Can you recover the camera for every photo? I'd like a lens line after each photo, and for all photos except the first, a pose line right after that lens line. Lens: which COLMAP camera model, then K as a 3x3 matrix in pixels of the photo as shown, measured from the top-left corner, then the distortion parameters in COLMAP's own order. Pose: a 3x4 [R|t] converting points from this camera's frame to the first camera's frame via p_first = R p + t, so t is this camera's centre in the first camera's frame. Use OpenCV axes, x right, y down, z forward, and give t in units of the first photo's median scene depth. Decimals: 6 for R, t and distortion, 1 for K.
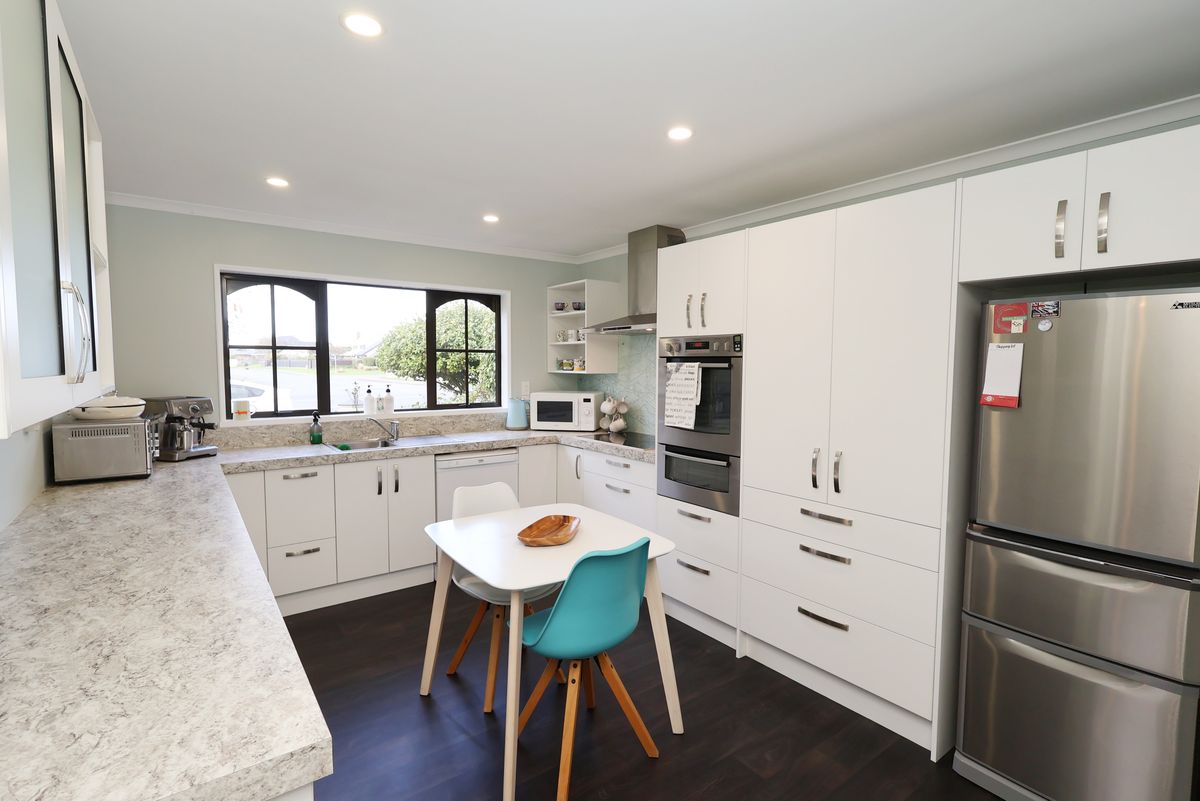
lens RADIAL K [[558.2, 0, 605.2], [0, 558.2, 401.6], [0, 0, 1]] dist [0.000470, 0.000146]
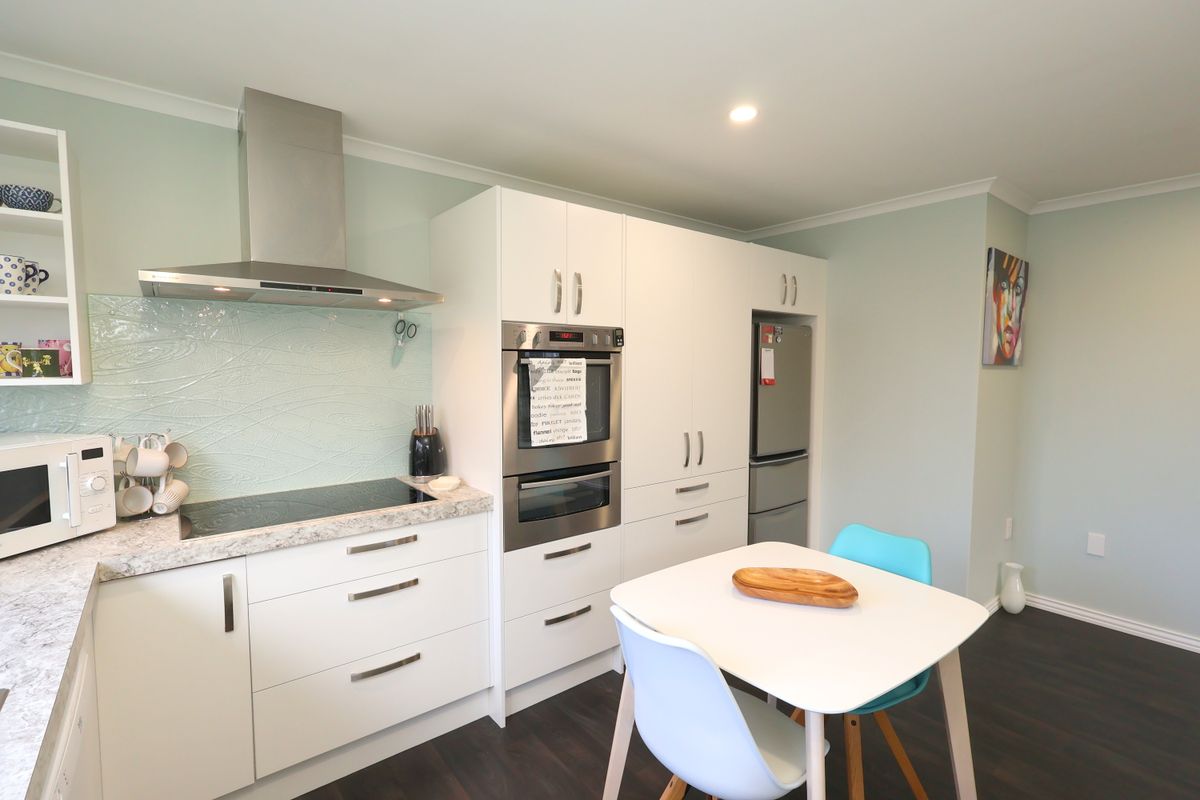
lens RADIAL K [[558.2, 0, 605.2], [0, 558.2, 401.1], [0, 0, 1]] dist [0.000470, 0.000146]
pose [[-0.026927, -0.072154, 0.997030, -0.630232], [0.065738, 0.995105, 0.073790, -0.064571], [-0.997474, 0.067530, -0.022052, 0.970008]]
